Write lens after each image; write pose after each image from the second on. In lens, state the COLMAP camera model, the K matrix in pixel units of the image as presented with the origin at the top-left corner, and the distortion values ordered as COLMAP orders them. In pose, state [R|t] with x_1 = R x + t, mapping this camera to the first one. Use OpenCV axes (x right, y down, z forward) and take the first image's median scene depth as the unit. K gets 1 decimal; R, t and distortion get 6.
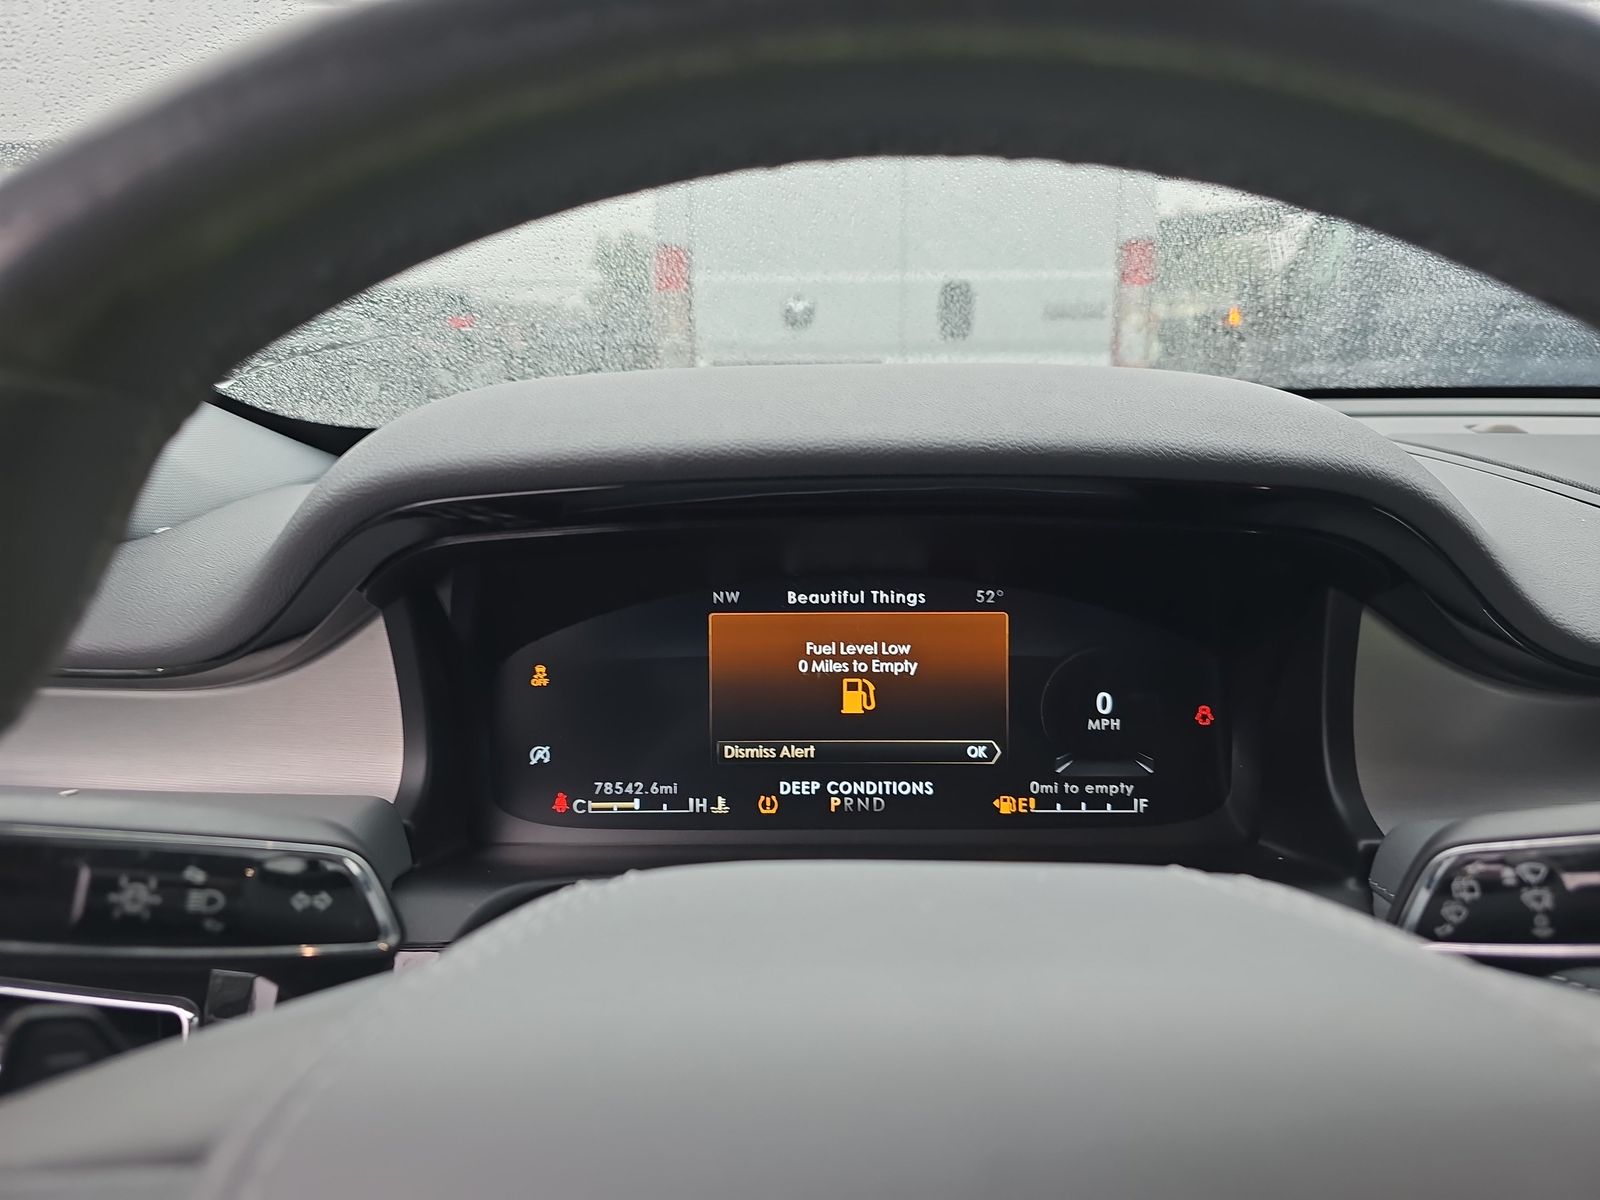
lens RADIAL K [[1089.8, 0, 800.0], [0, 1089.8, 600.0], [0, 0, 1]] dist [-0.001147, 0.230201]
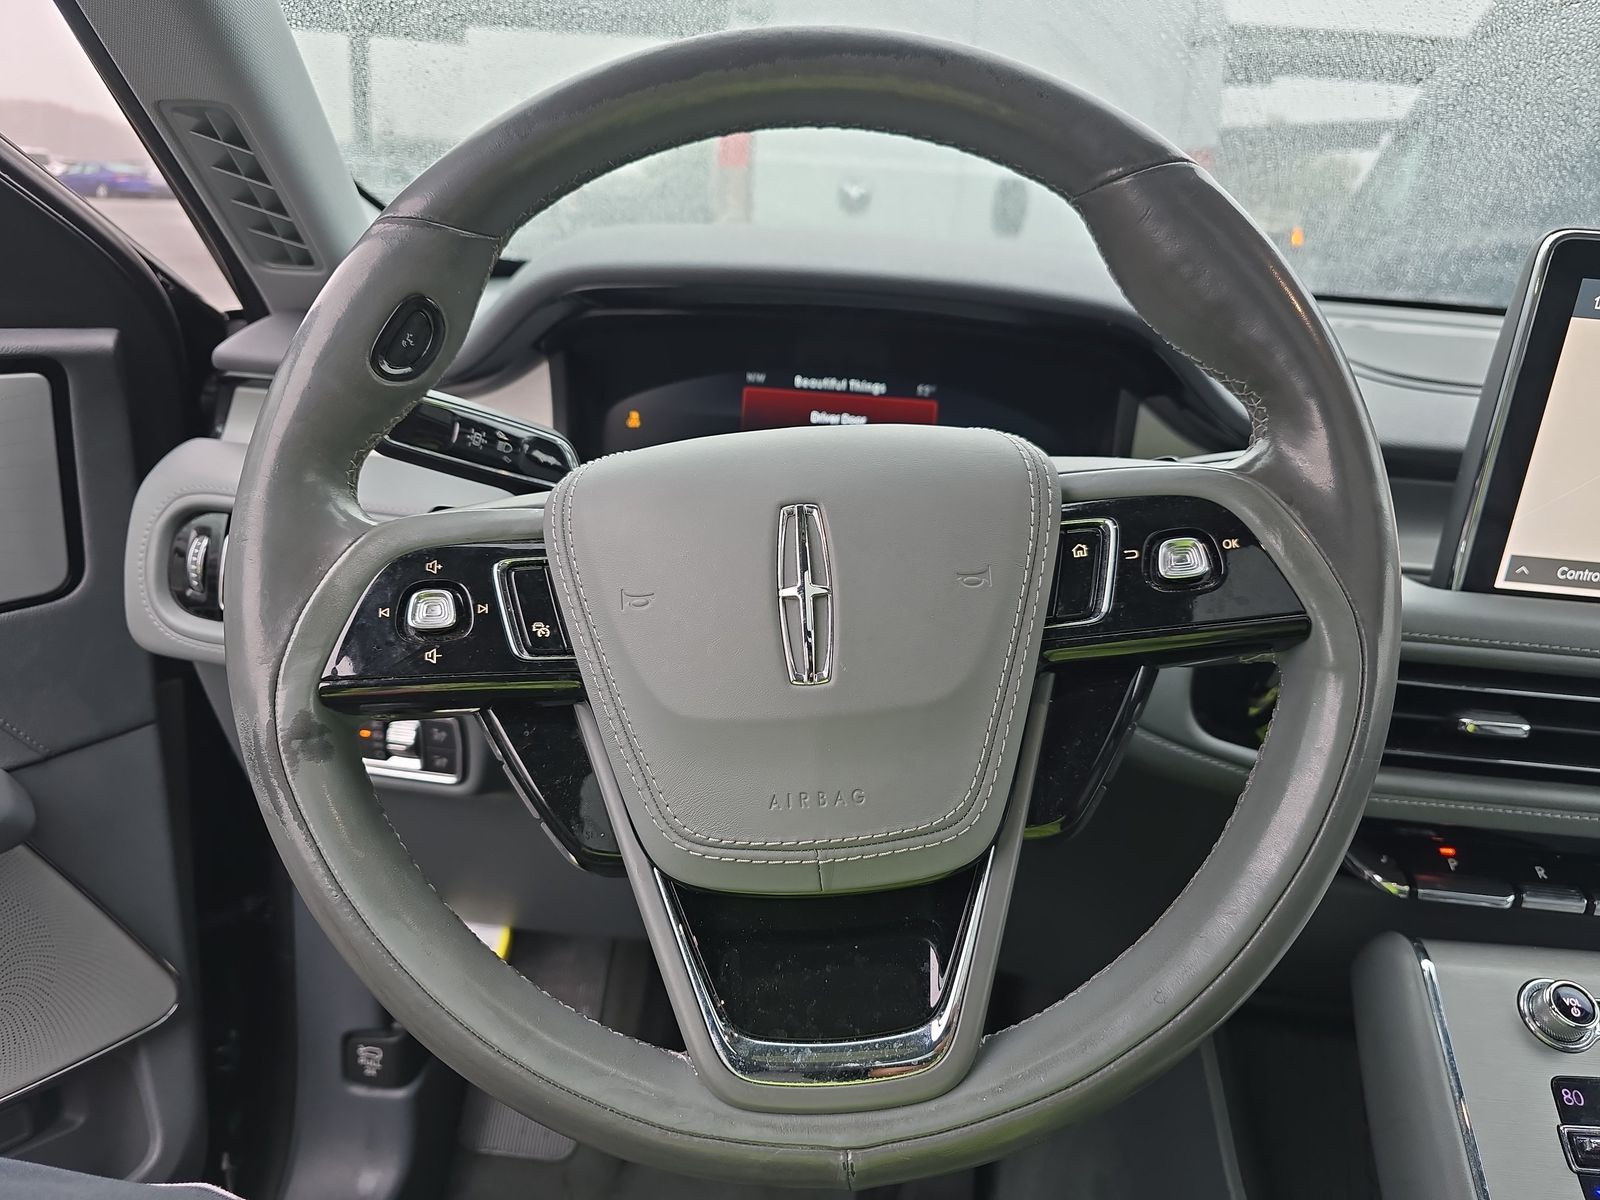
lens RADIAL K [[1089.8, 0, 800.0], [0, 1089.8, 600.0], [0, 0, 1]] dist [-0.001147, 0.230201]
pose [[0.996020, 0.085599, -0.024845, 0.060401], [-0.082848, 0.991912, 0.096164, 0.159169], [0.032876, -0.093723, 0.995055, -0.569072]]
